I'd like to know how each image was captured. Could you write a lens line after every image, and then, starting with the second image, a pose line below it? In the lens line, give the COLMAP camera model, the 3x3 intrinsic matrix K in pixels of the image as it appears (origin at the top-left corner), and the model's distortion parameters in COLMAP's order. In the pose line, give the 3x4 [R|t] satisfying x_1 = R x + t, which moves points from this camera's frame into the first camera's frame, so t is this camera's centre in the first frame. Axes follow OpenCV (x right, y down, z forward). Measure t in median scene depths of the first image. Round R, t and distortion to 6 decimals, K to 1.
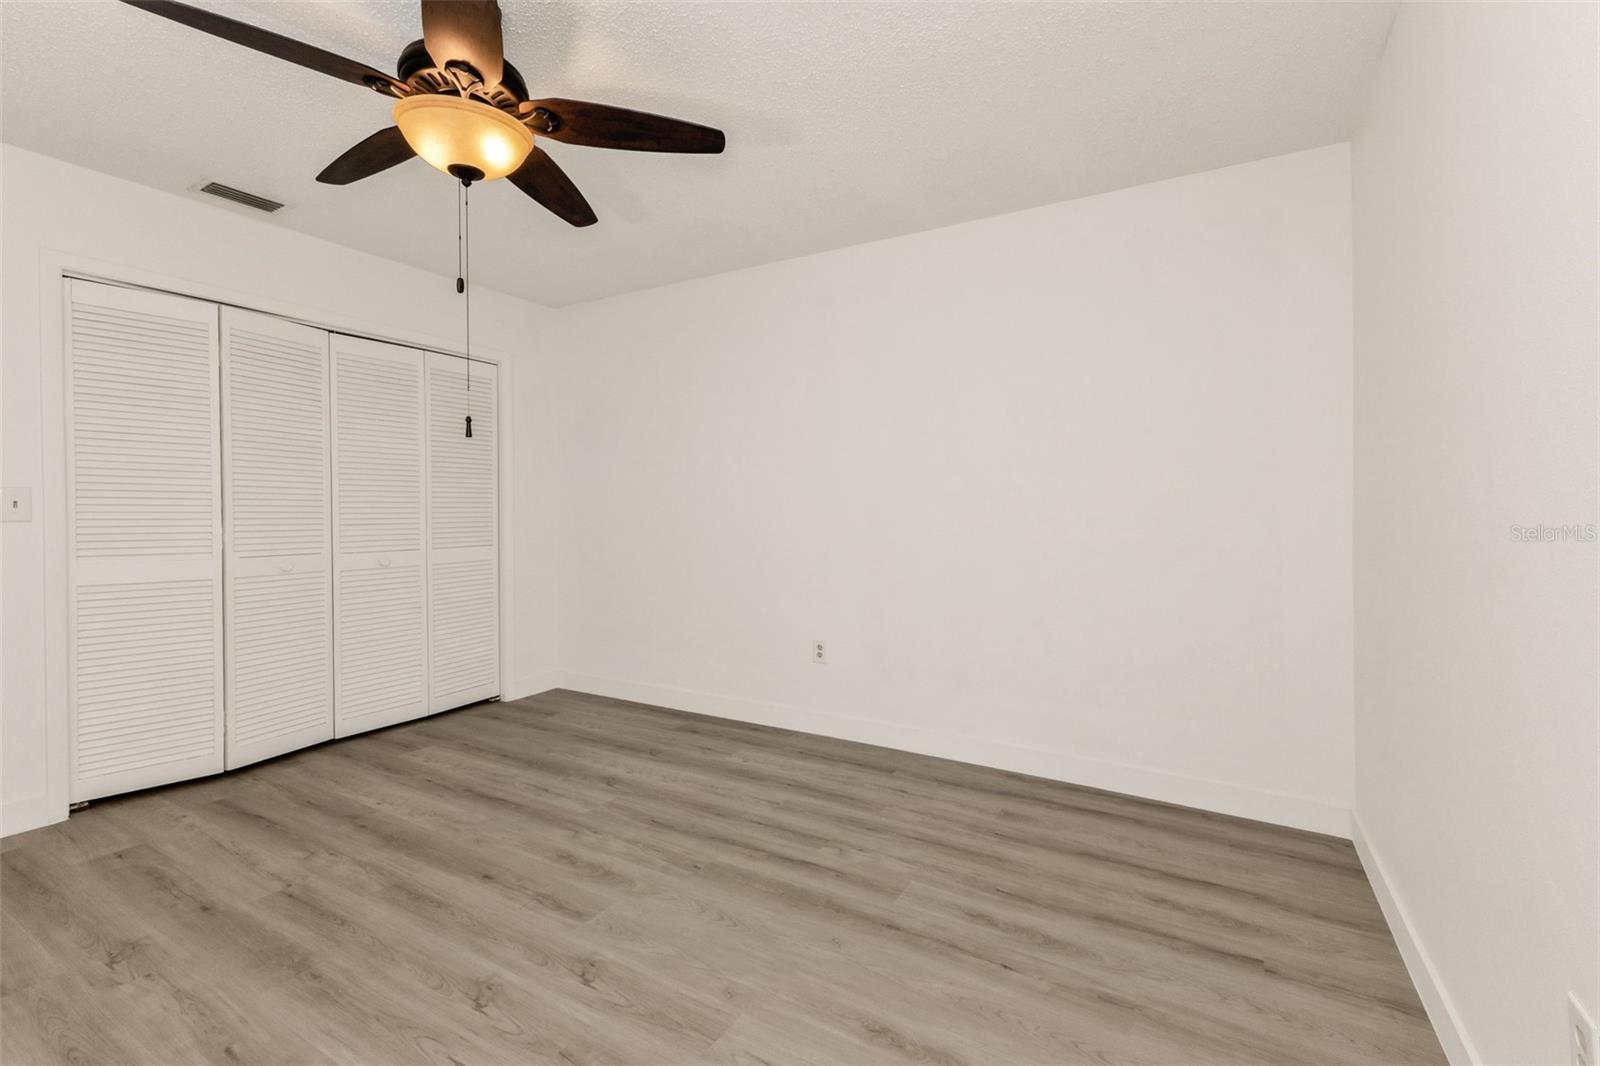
lens RADIAL K [[715.3, 0, 830.6], [0, 715.3, 521.3], [0, 0, 1]] dist [0.009192, -0.000775]
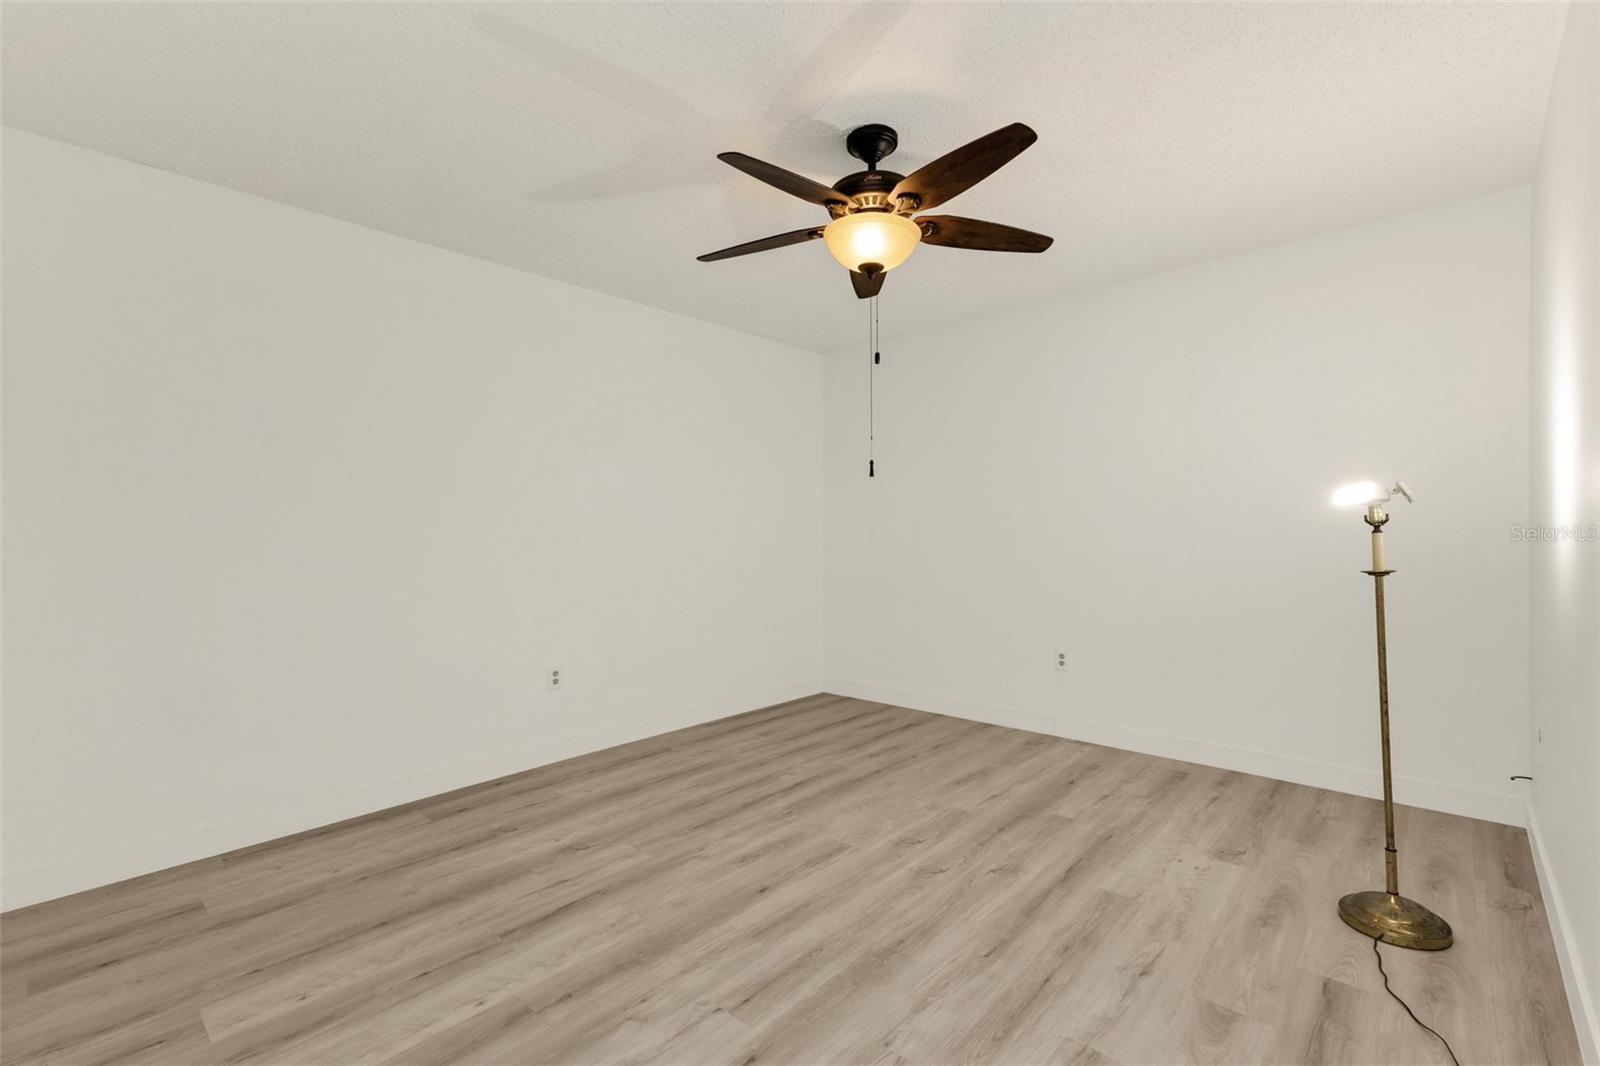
lens RADIAL K [[715.3, 0, 830.6], [0, 715.3, 521.3], [0, 0, 1]] dist [0.009192, -0.000775]
pose [[0.179707, 0.007649, 0.983690, -1.259730], [0.024159, 0.999634, -0.012186, -0.017144], [-0.983423, 0.025955, 0.179457, 0.601162]]
